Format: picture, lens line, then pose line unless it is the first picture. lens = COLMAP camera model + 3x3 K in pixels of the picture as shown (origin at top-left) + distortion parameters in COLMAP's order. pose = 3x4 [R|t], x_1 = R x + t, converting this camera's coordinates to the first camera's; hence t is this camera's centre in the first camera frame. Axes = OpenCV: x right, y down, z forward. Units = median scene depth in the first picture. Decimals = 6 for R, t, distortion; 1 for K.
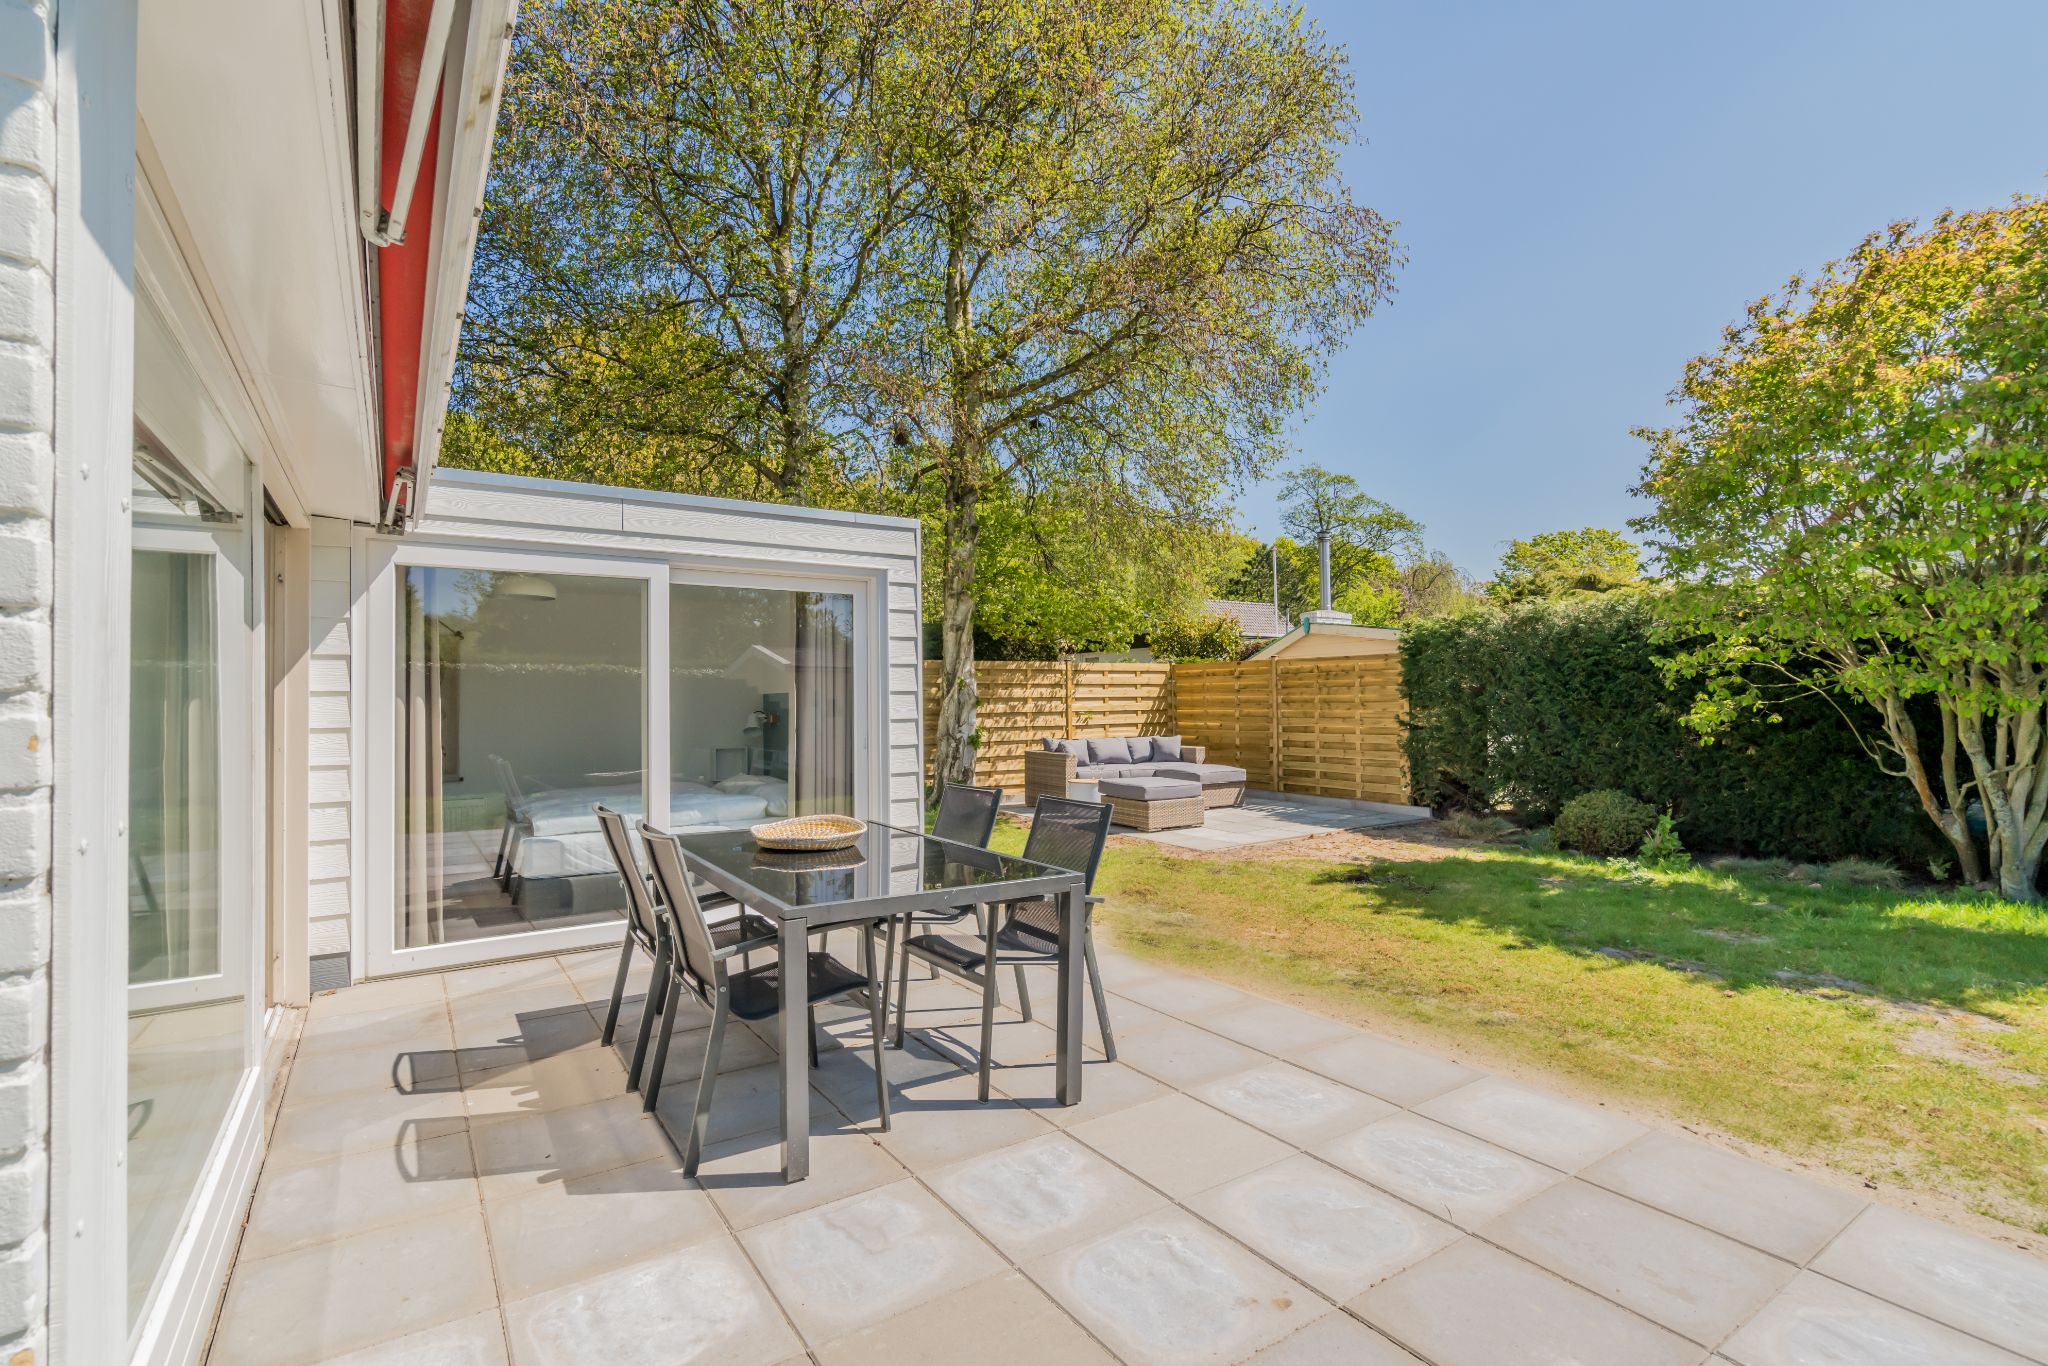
lens RADIAL K [[937.1, 0, 986.4], [0, 937.1, 709.1], [0, 0, 1]] dist [0.001683, 0.000636]
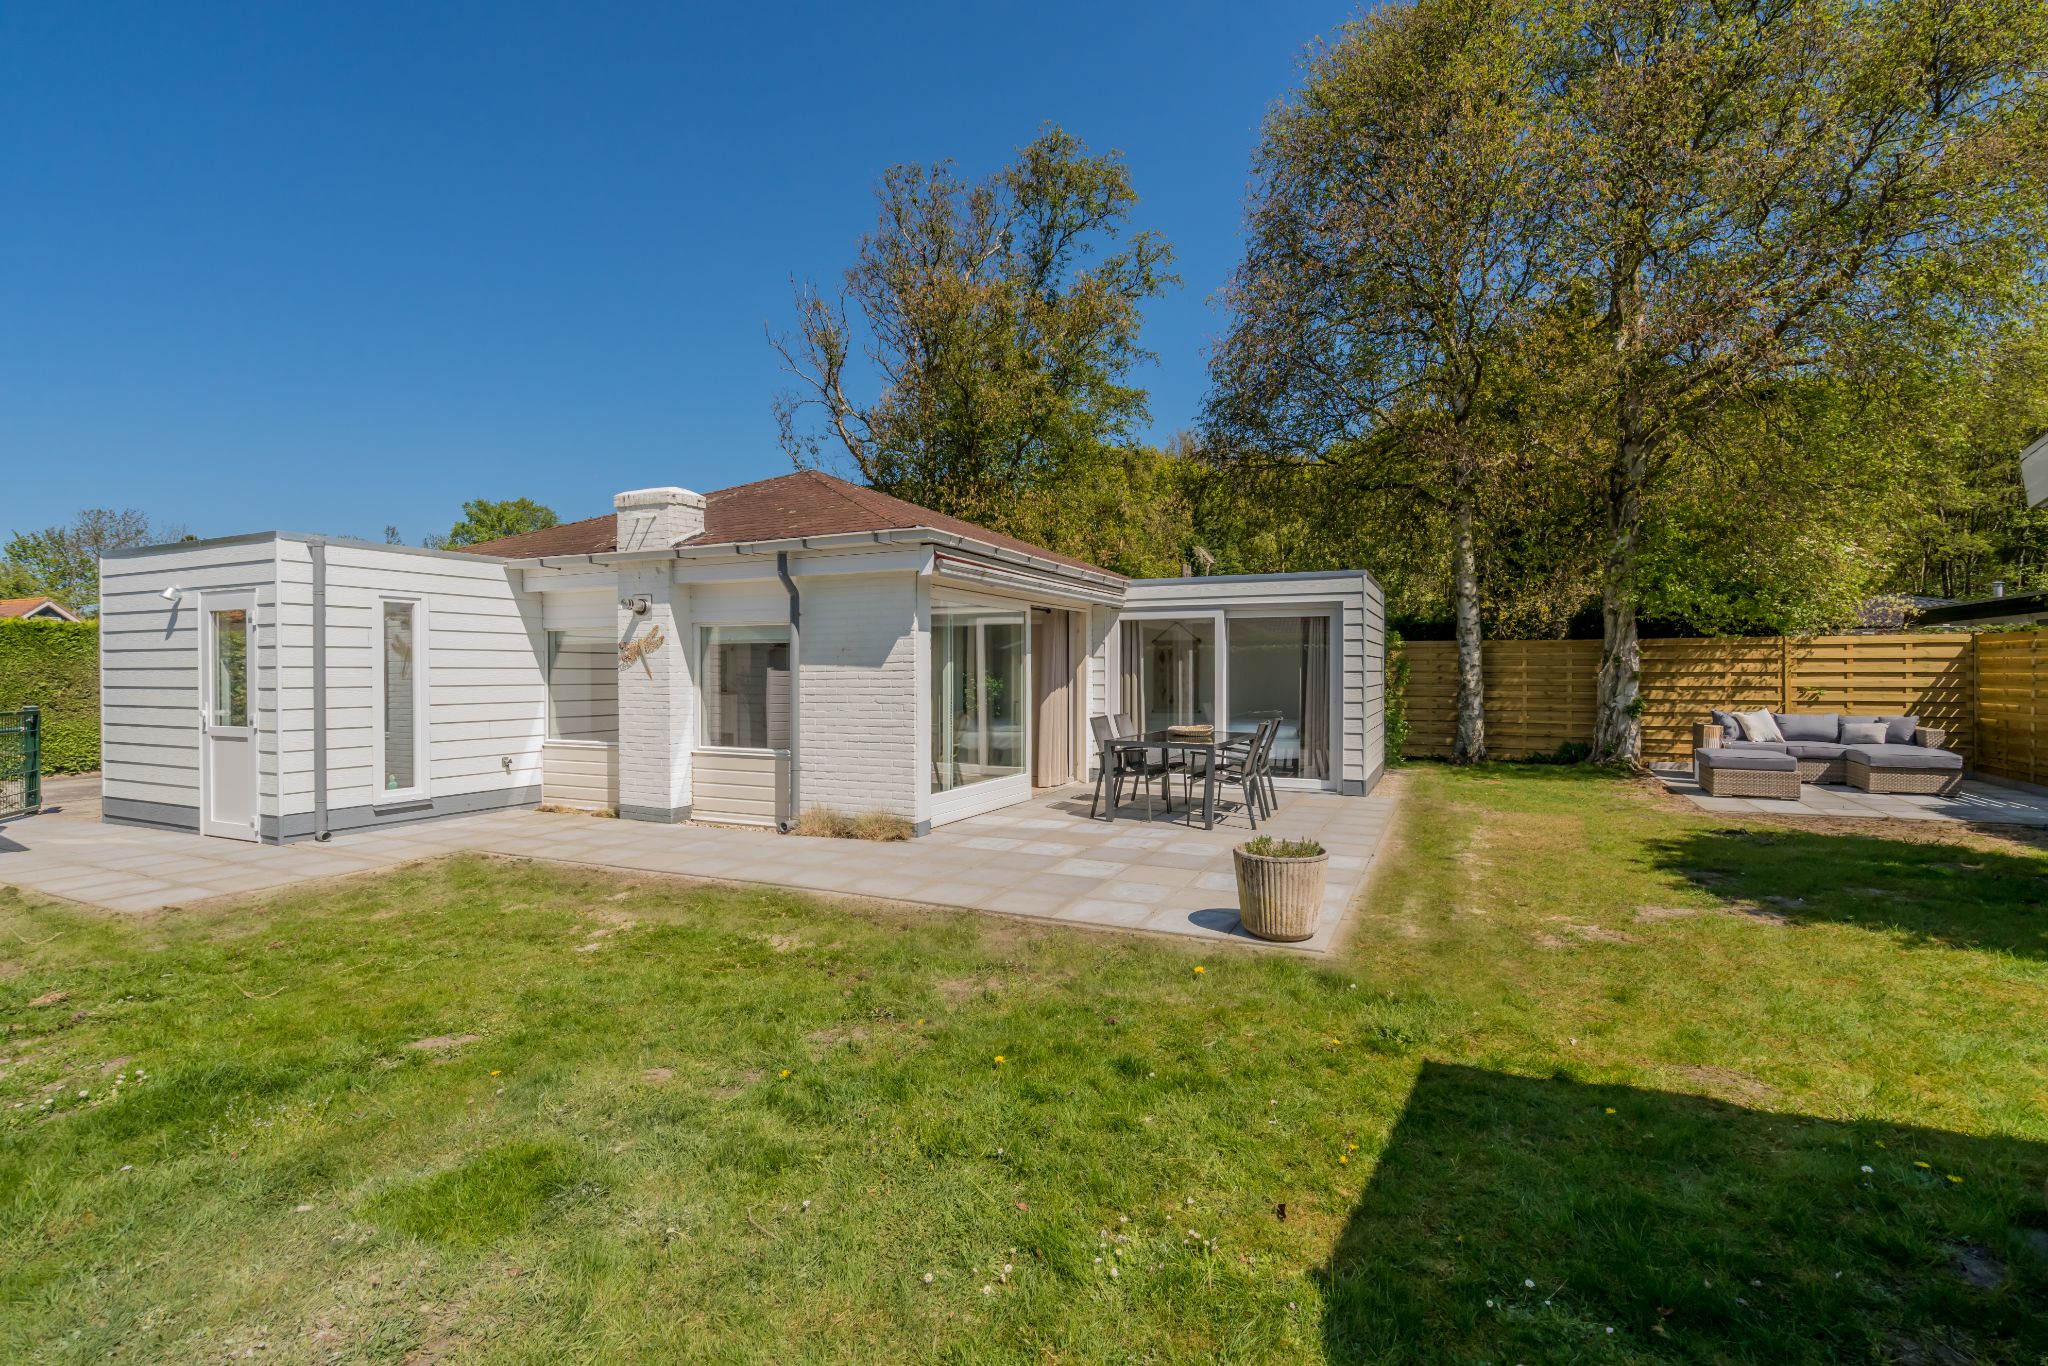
lens RADIAL K [[937.1, 0, 1028.1], [0, 937.1, 672.9], [0, 0, 1]] dist [0.001683, 0.000636]
pose [[0.531456, 0.010207, -0.847024, 0.548807], [-0.011396, 0.999923, 0.004899, -0.008524], [0.847009, 0.007049, 0.531531, -0.220864]]
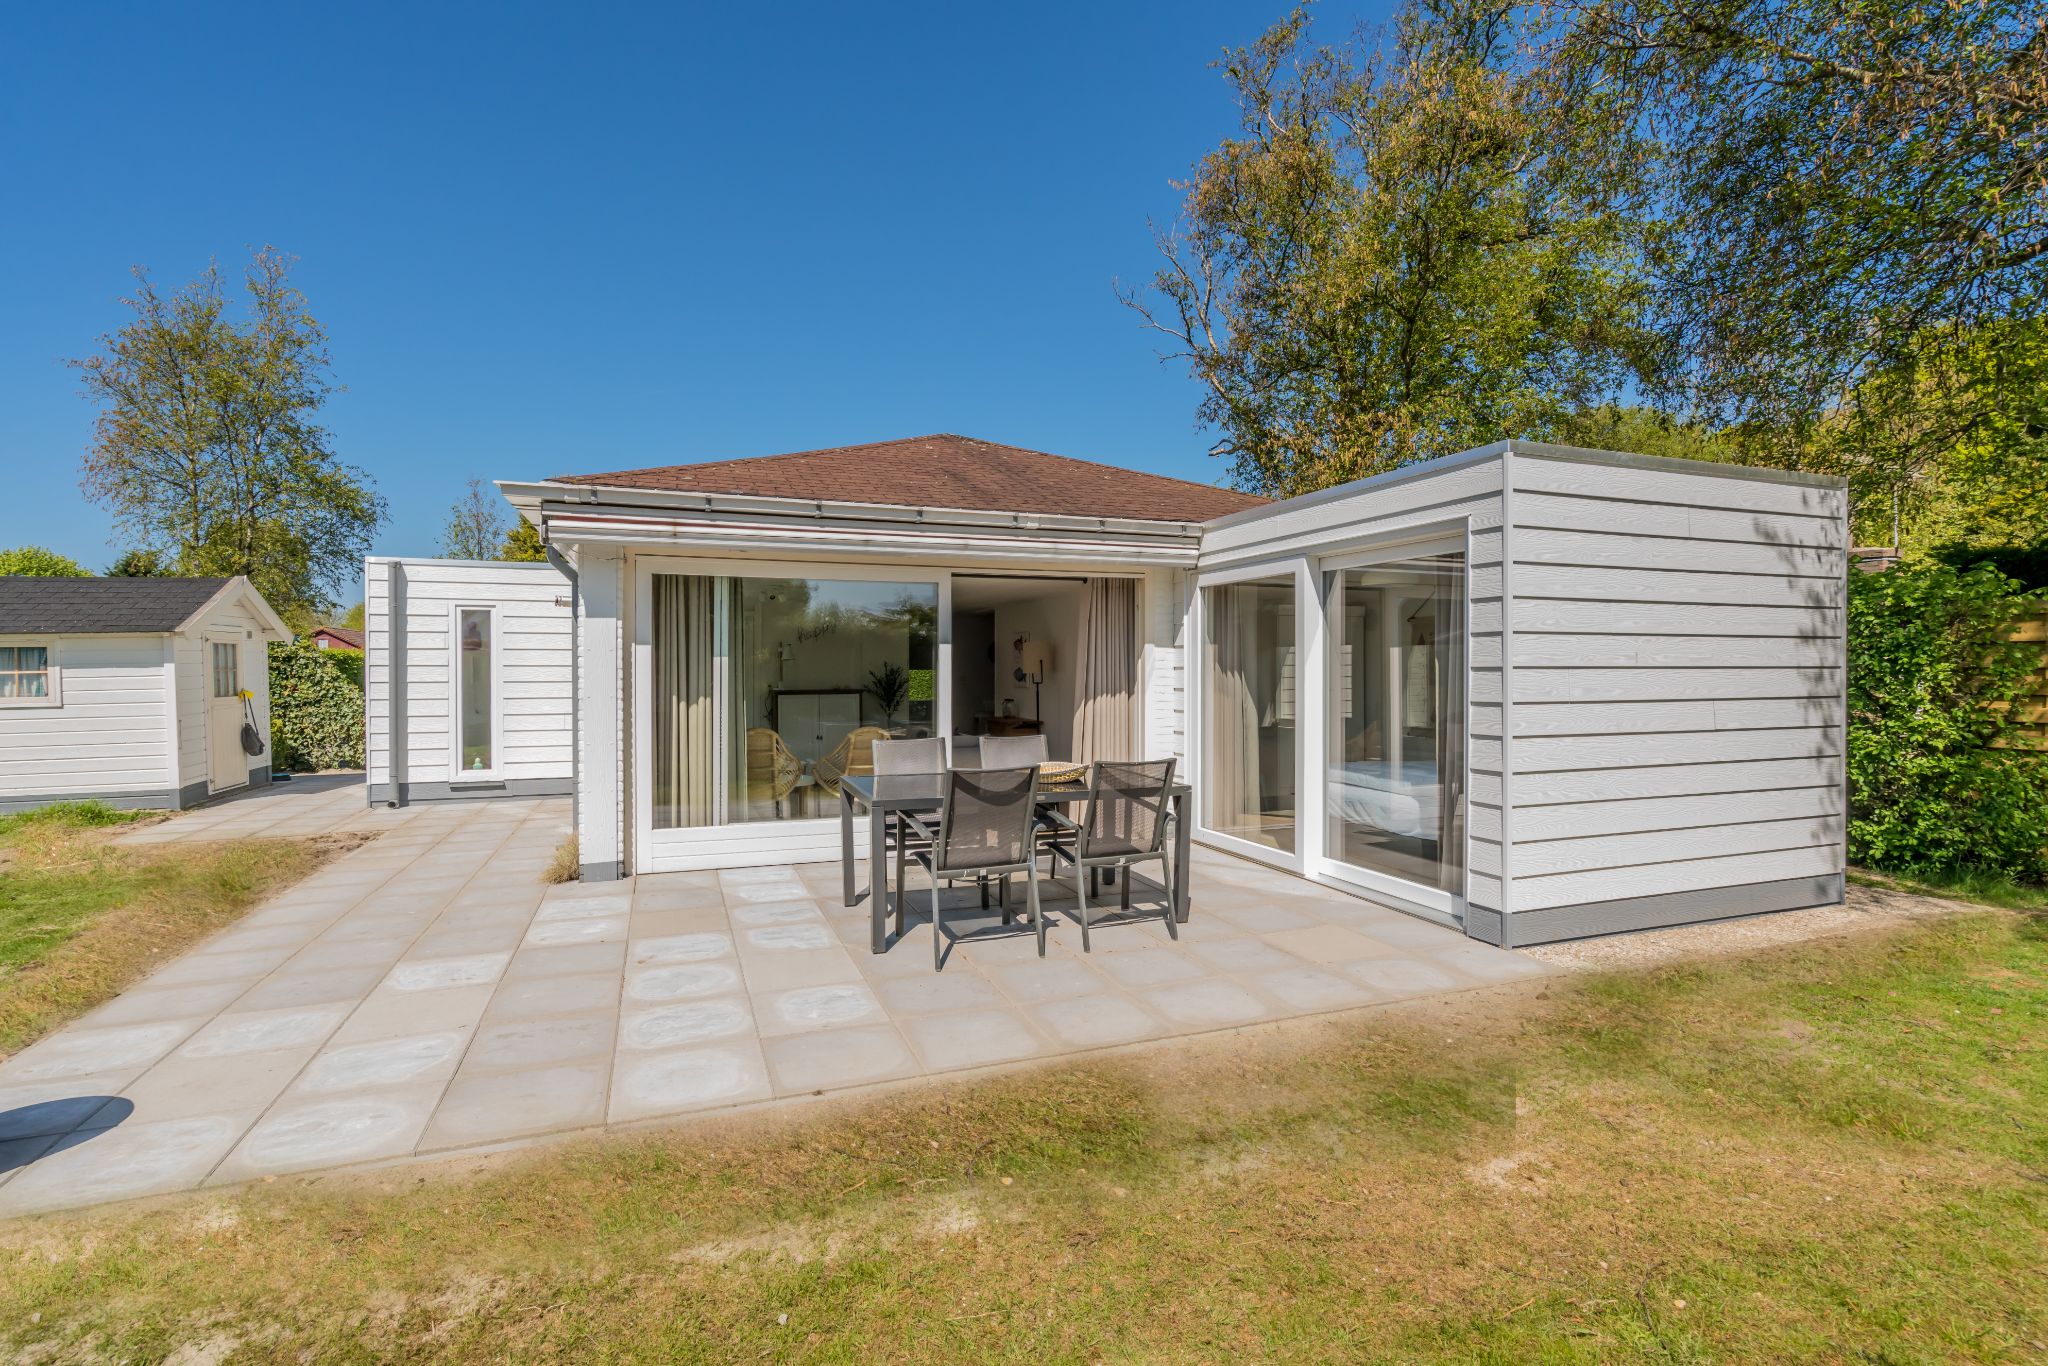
lens RADIAL K [[937.1, 0, 1022.6], [0, 937.1, 678.0], [0, 0, 1]] dist [0.001683, 0.000636]
pose [[-0.213075, 0.018131, -0.976868, 0.395455], [-0.005605, 0.999789, 0.019779, -0.011875], [0.977020, 0.009689, -0.212928, 0.410244]]
